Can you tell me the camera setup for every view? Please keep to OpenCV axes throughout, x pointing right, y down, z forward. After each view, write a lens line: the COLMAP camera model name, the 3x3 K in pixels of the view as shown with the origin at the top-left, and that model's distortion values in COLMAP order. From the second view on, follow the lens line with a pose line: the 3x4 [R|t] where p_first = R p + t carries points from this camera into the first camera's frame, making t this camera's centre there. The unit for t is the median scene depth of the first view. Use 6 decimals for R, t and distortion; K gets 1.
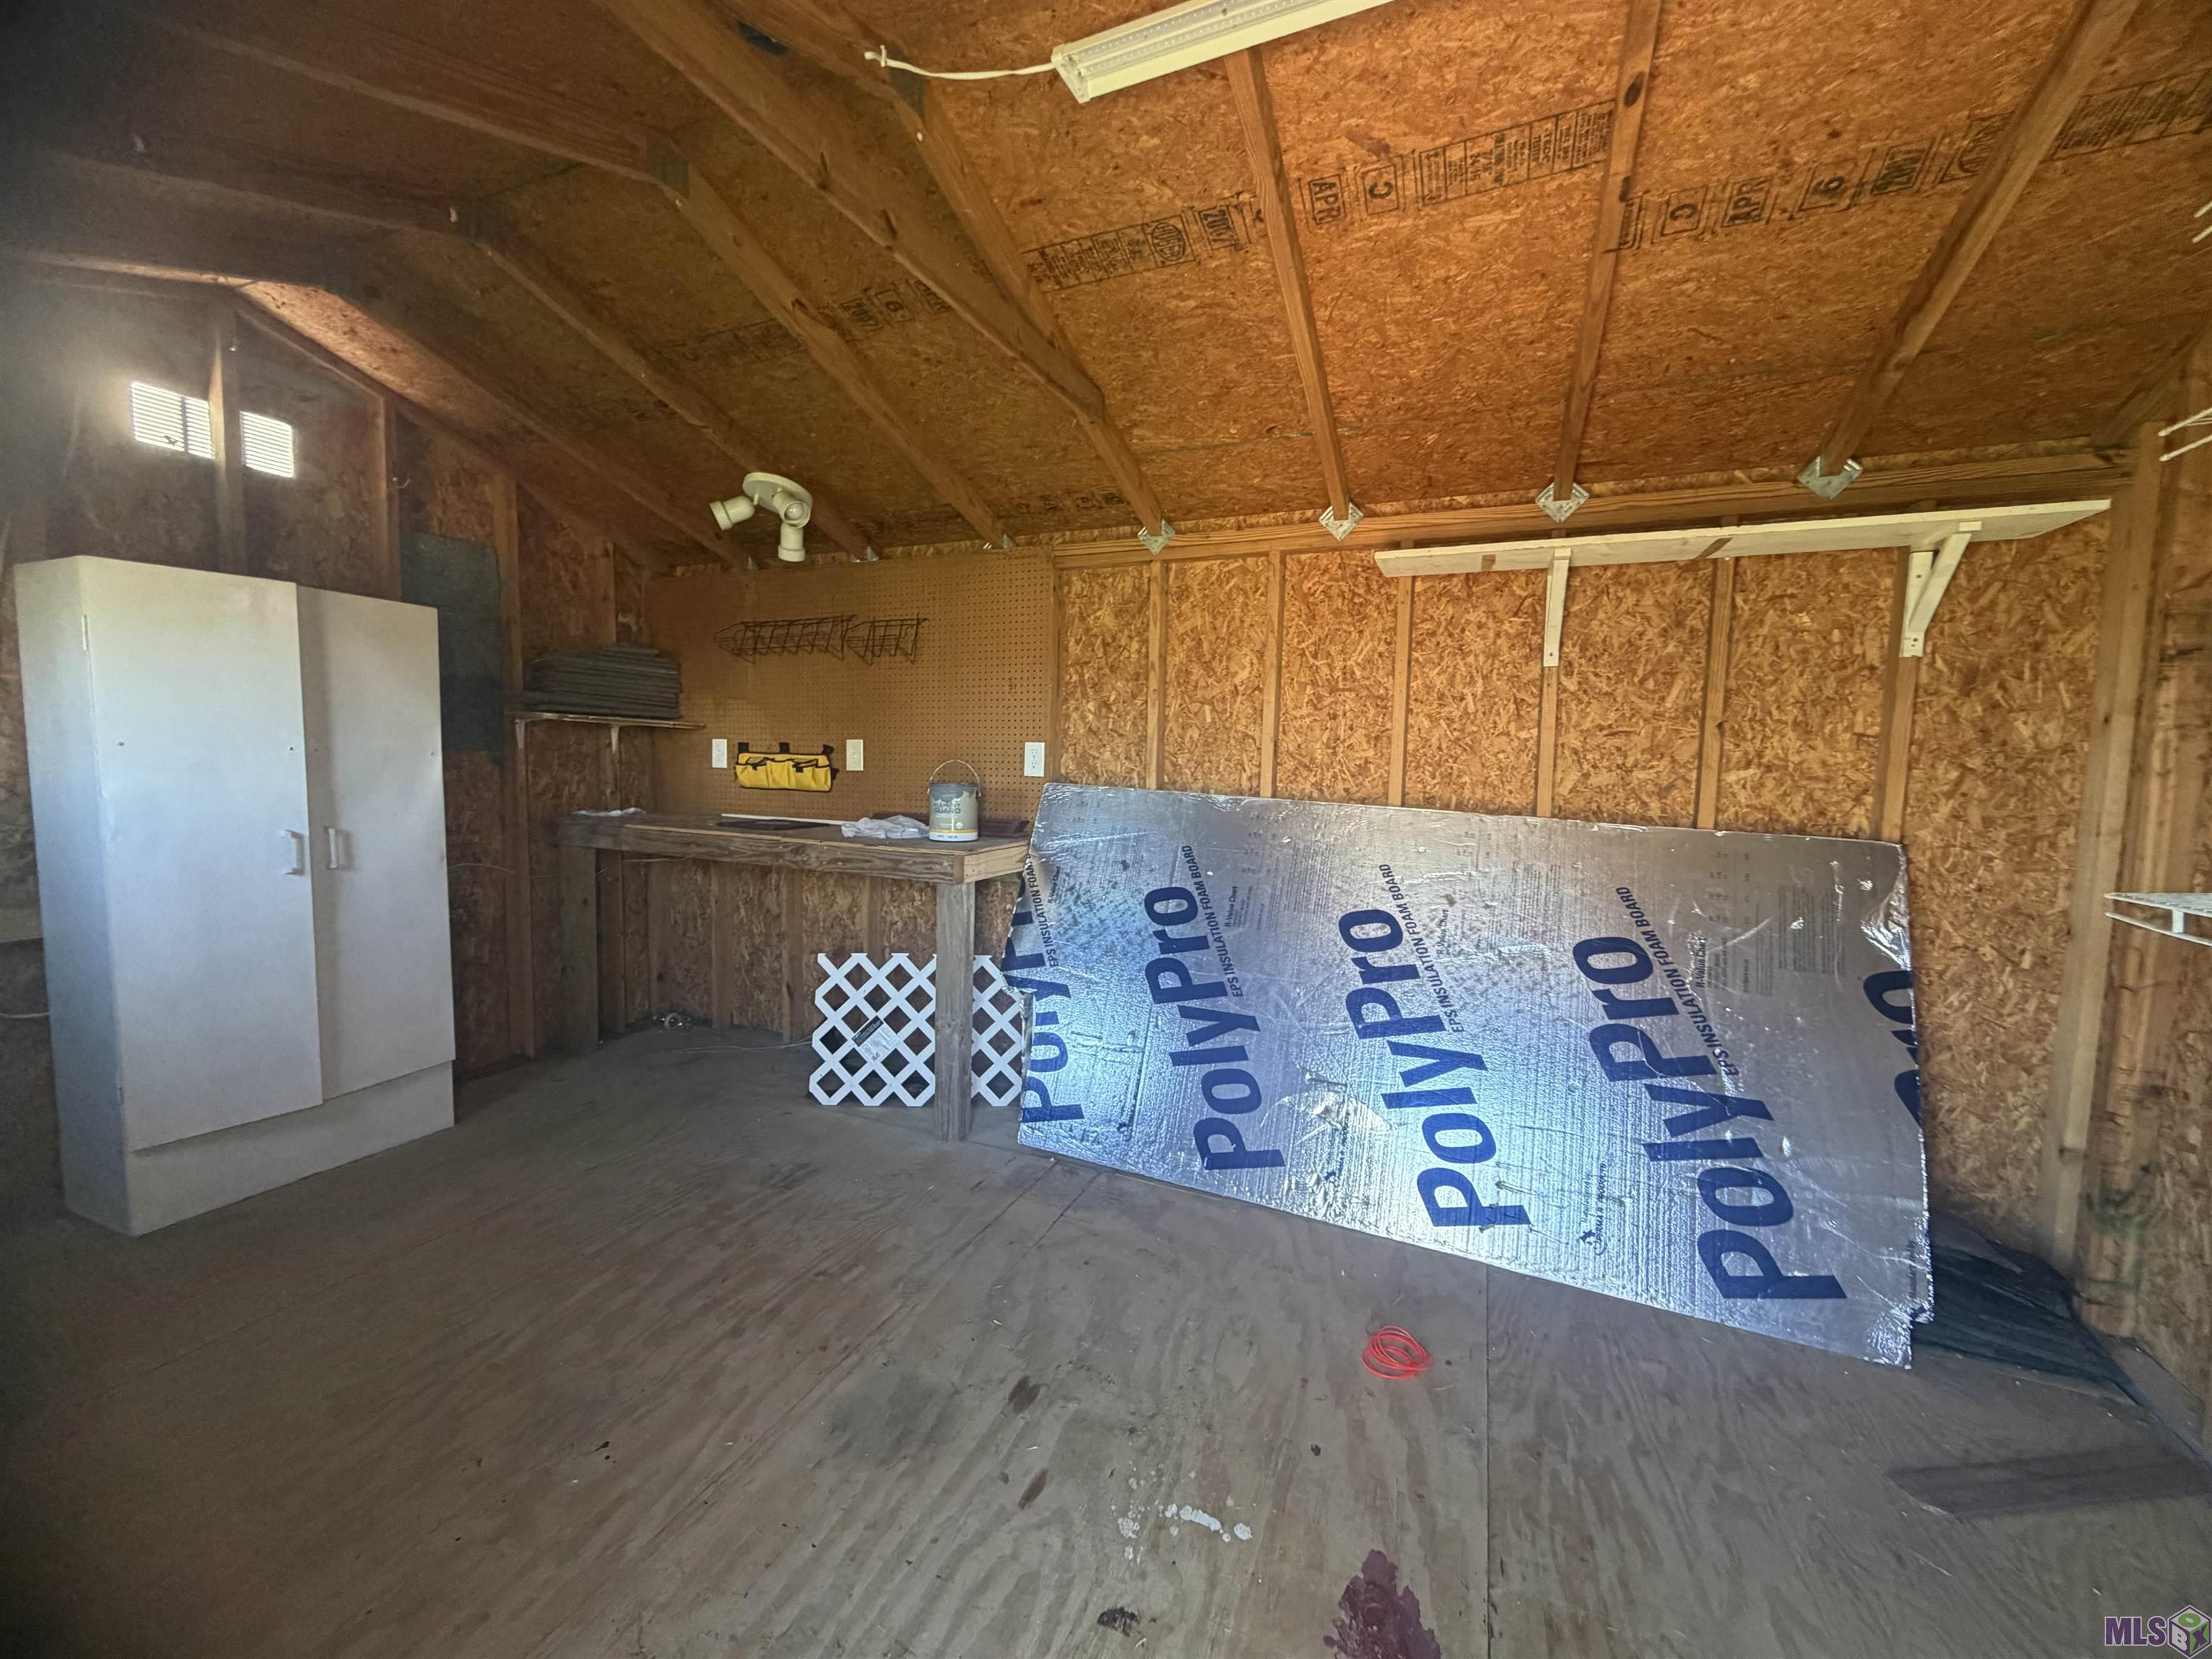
lens RADIAL K [[885.4, 0, 1101.6], [0, 885.4, 830.3], [0, 0, 1]] dist [0.000435, 0.000072]
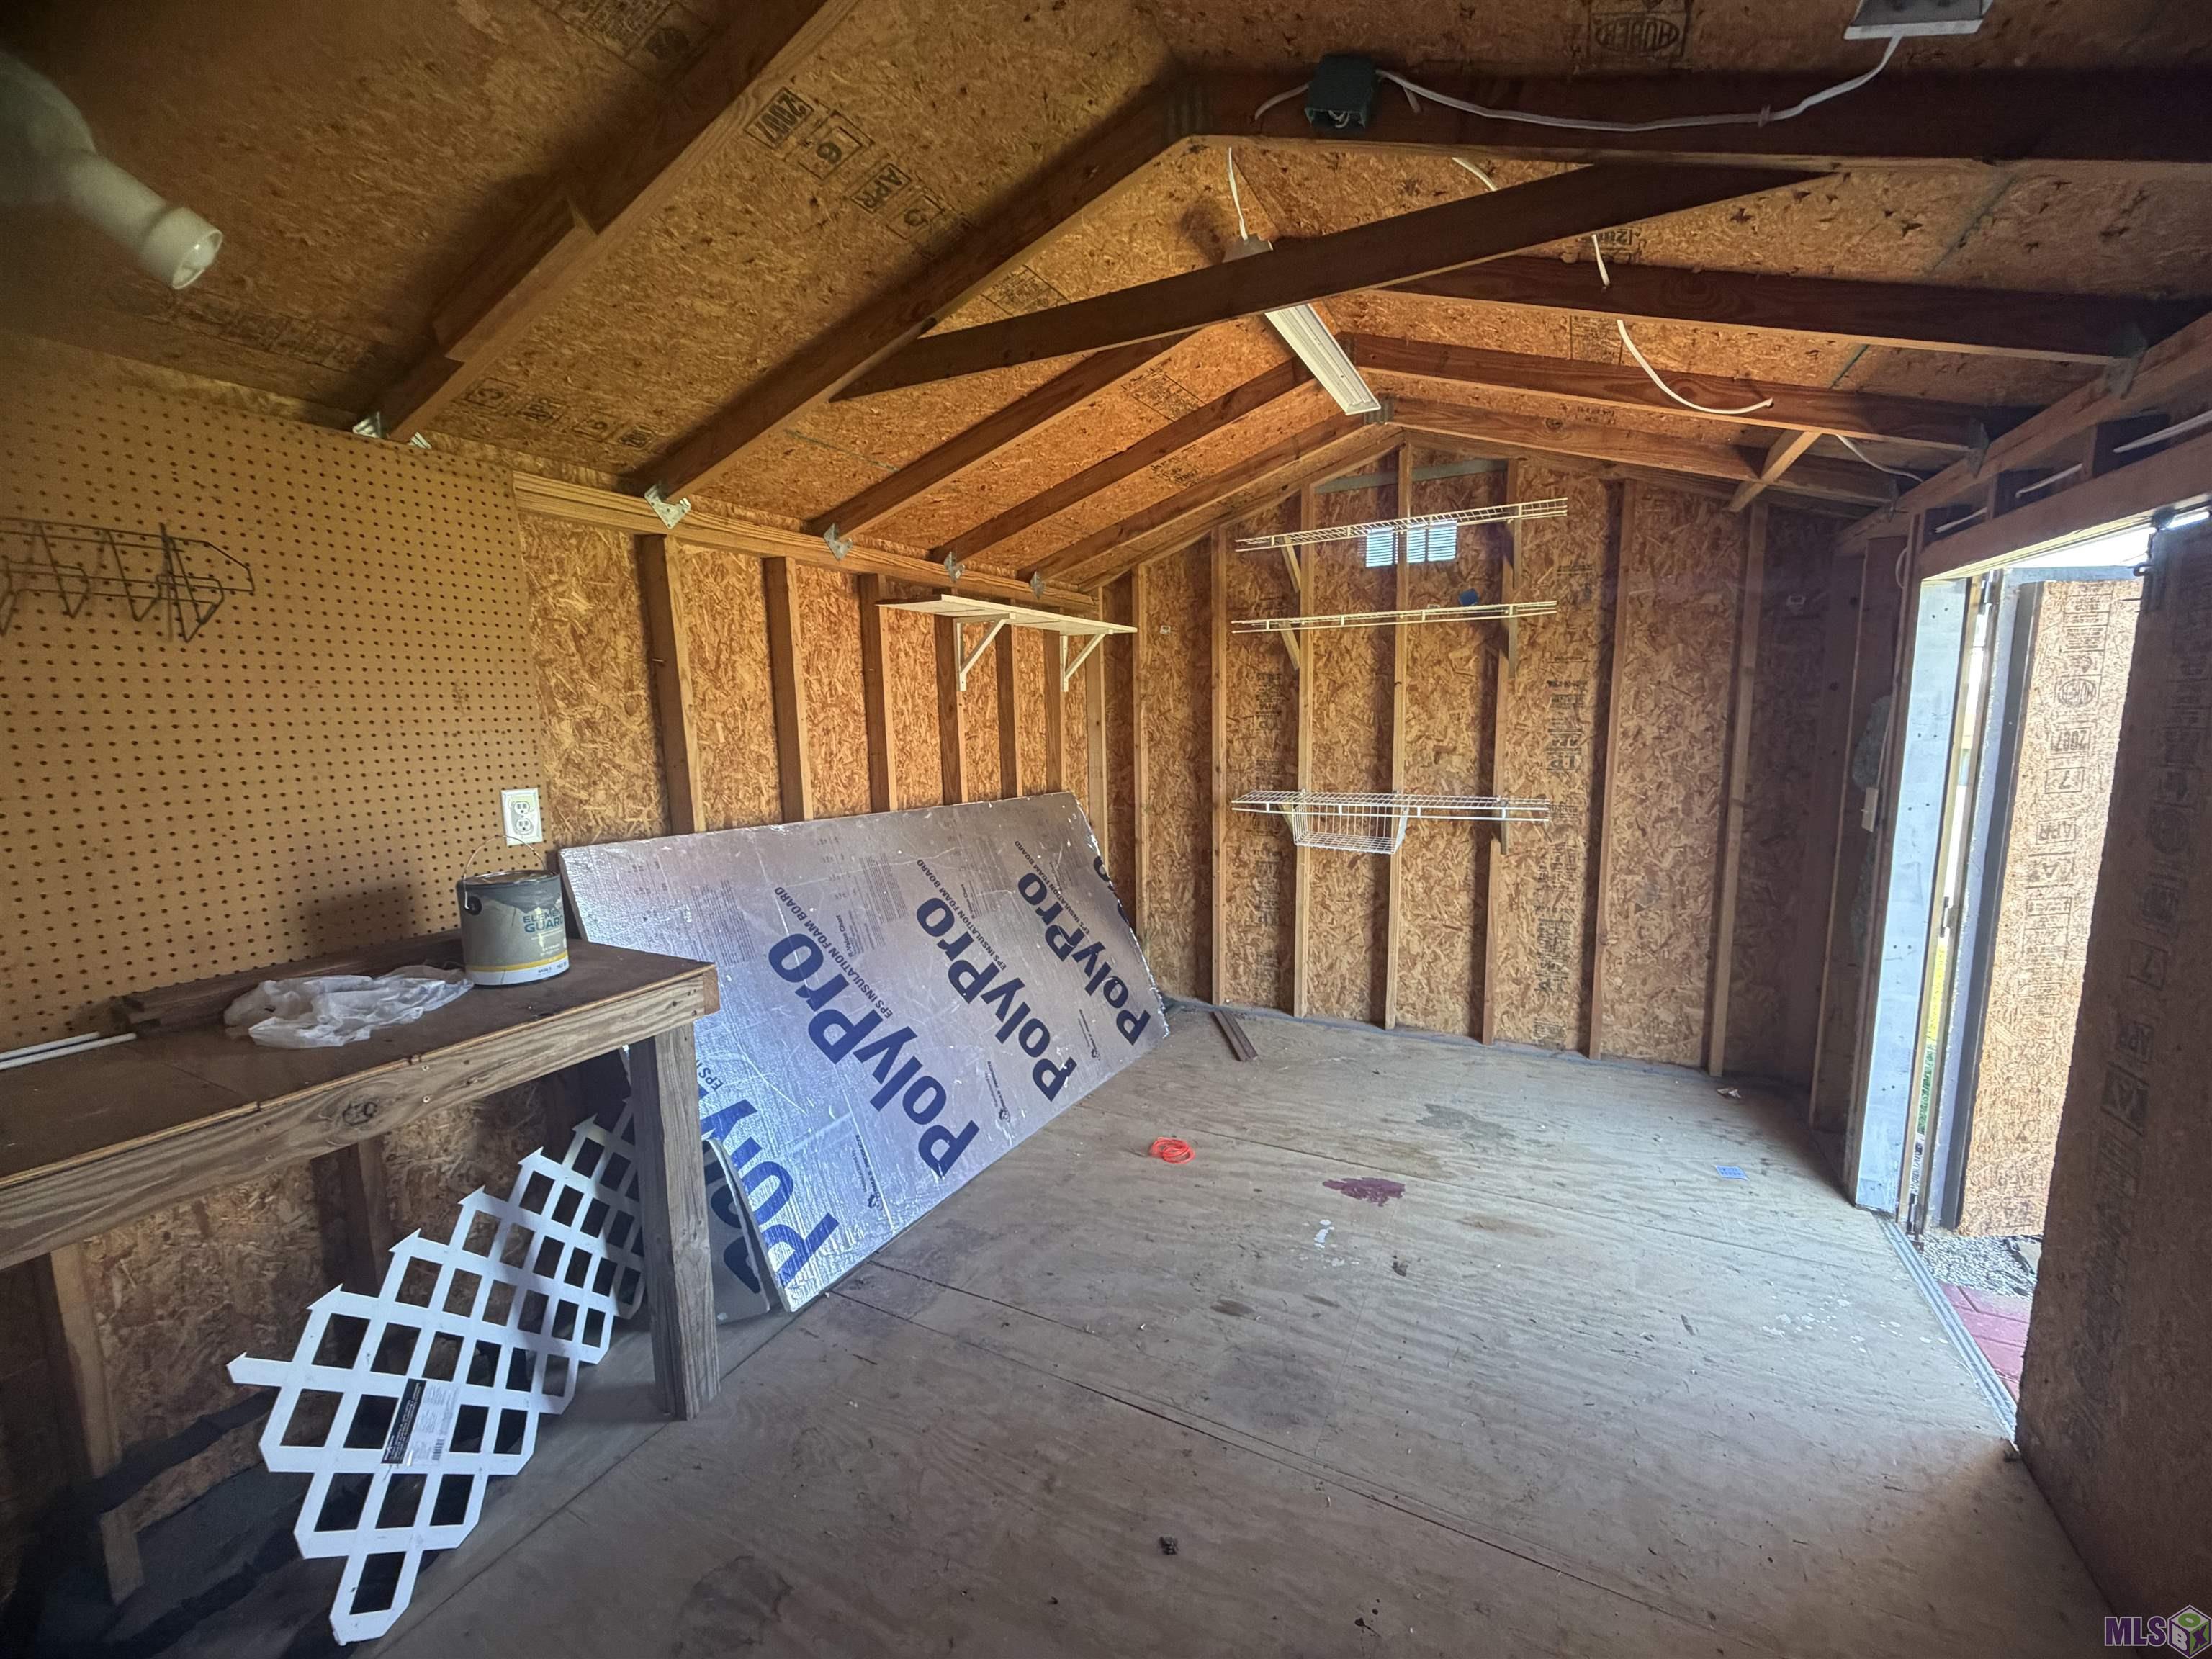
lens RADIAL K [[885.4, 0, 1101.6], [0, 885.4, 830.3], [0, 0, 1]] dist [0.000435, 0.000072]
pose [[0.062575, -0.155597, 0.985837, -0.773491], [0.098661, 0.983899, 0.149029, -0.143930], [-0.993152, 0.087939, 0.076919, 0.648830]]
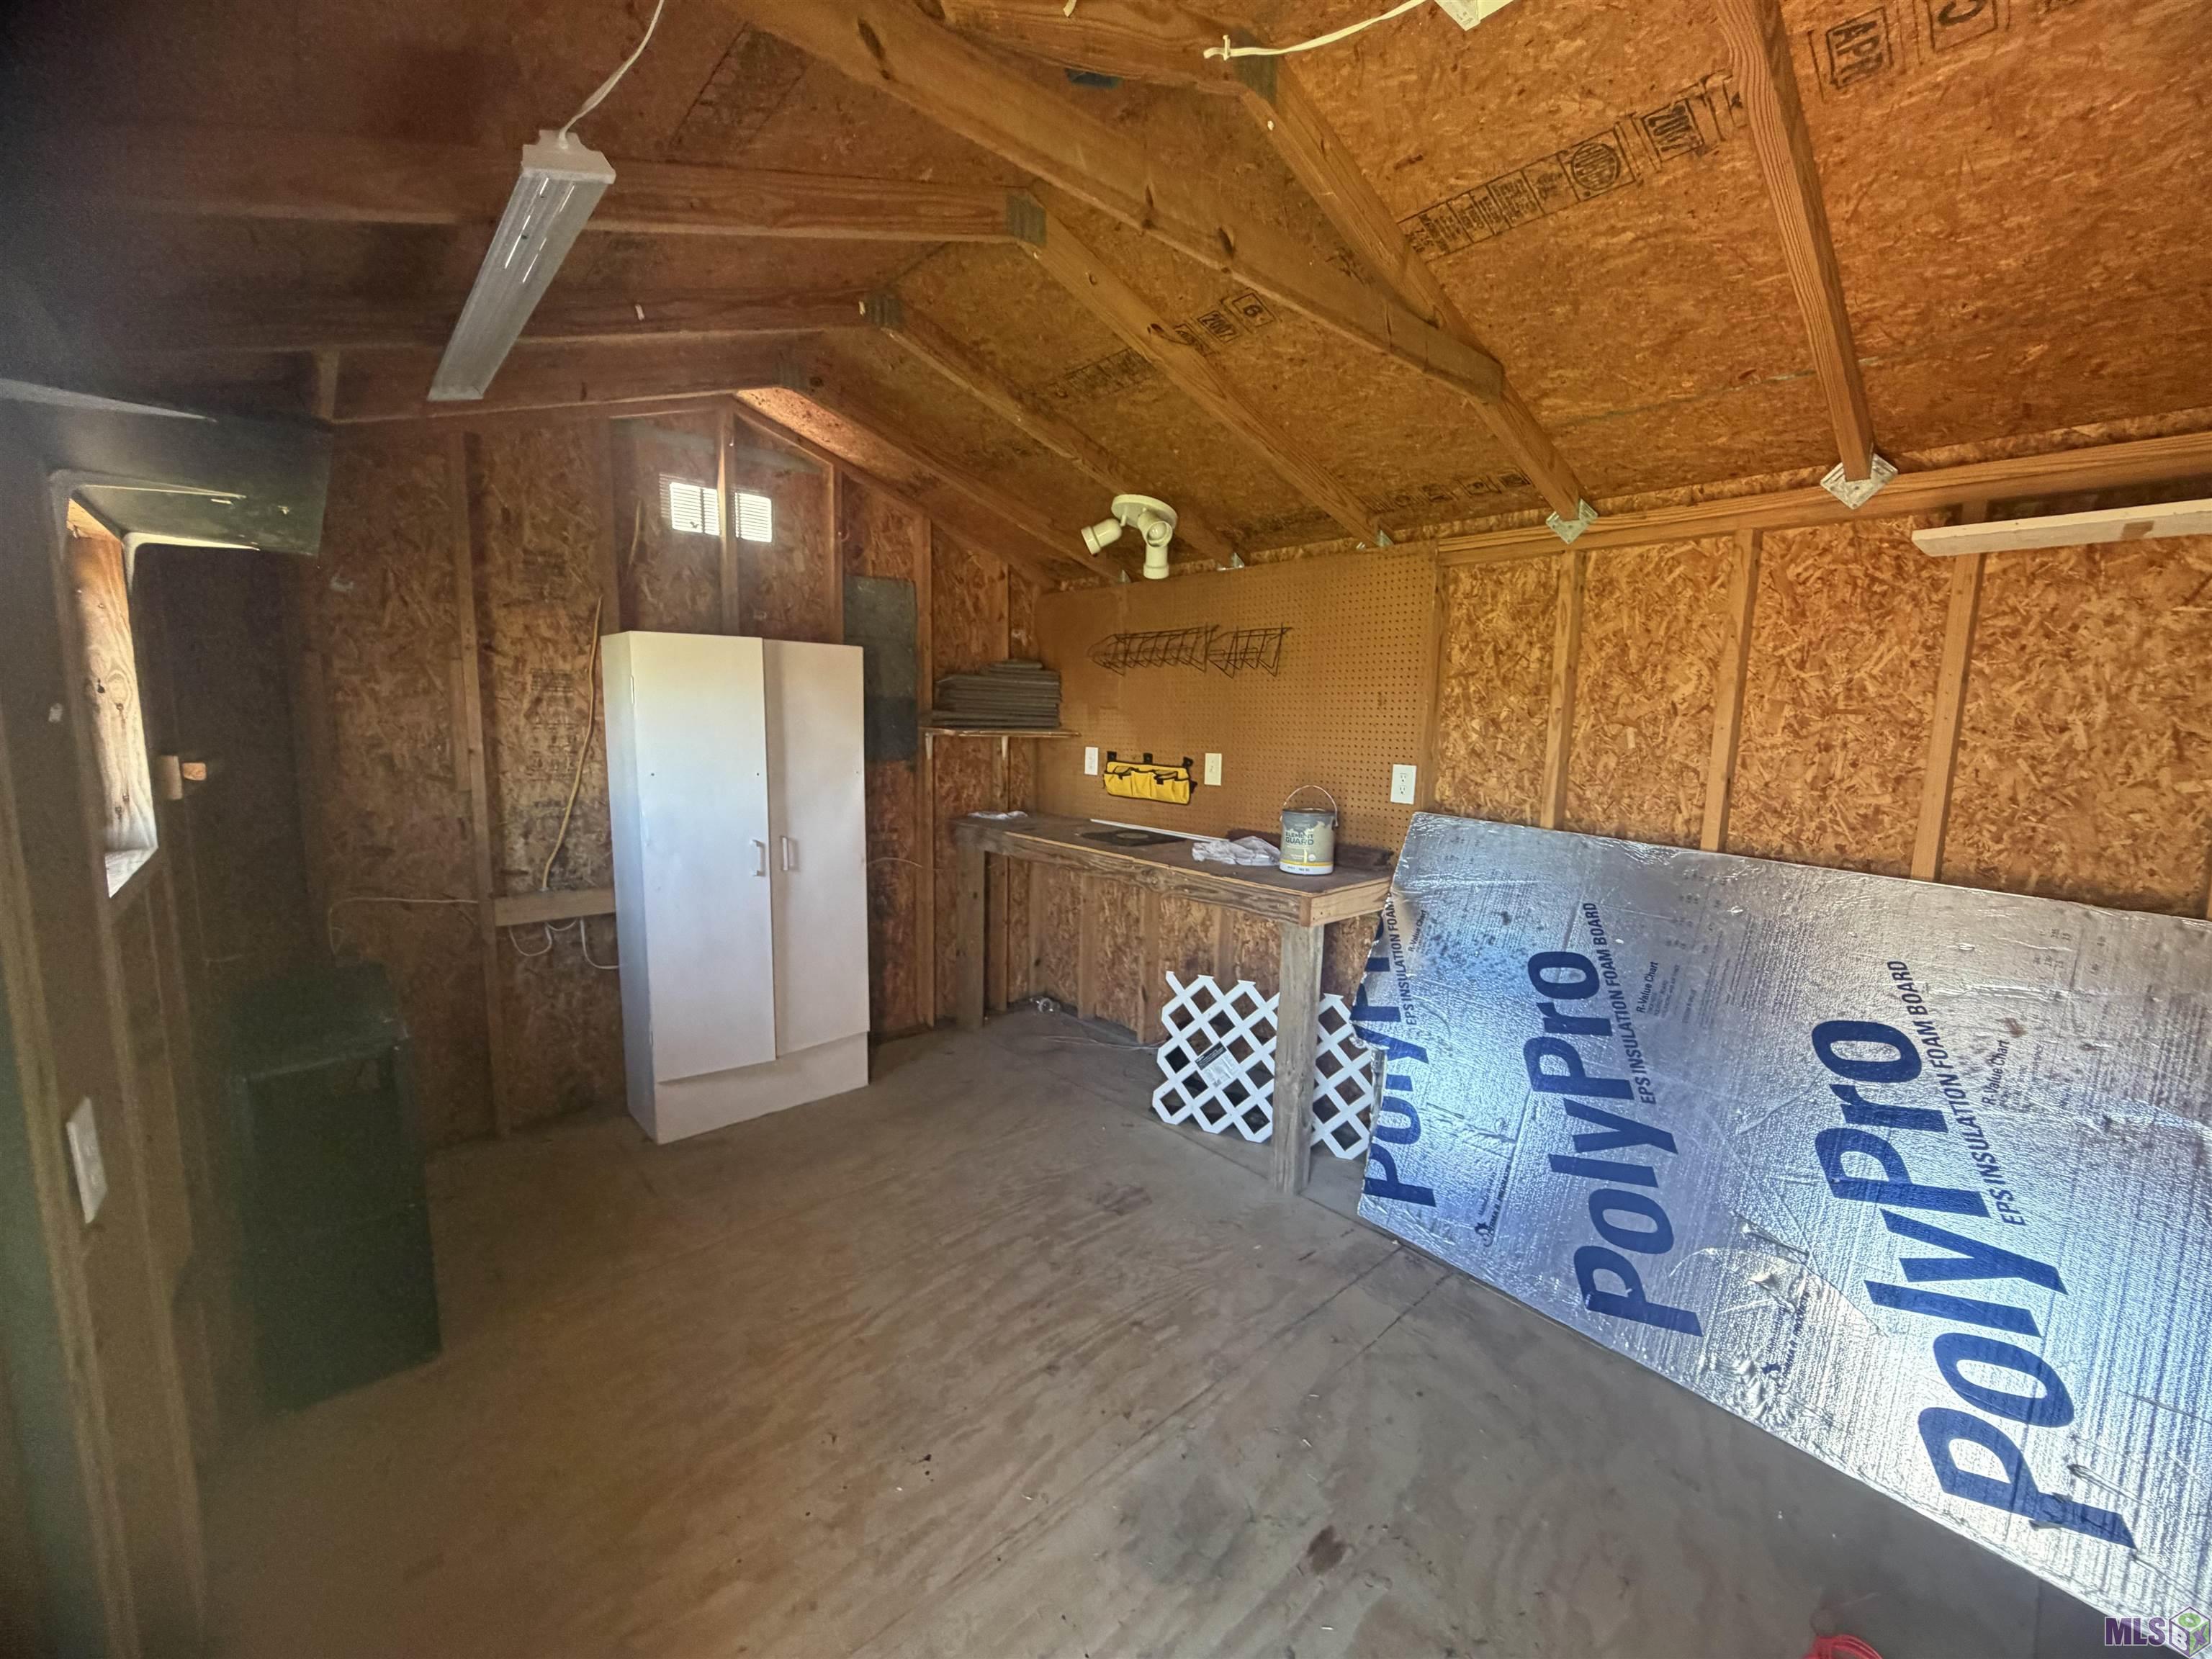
lens RADIAL K [[888.1, 0, 1098.7], [0, 888.1, 830.5], [0, 0, 1]] dist [0.000319, 0.000317]
pose [[0.906806, 0.052253, -0.418297, 0.026123], [-0.035113, 0.998202, 0.048574, -0.077487], [0.420083, -0.029360, 0.907011, 0.070730]]
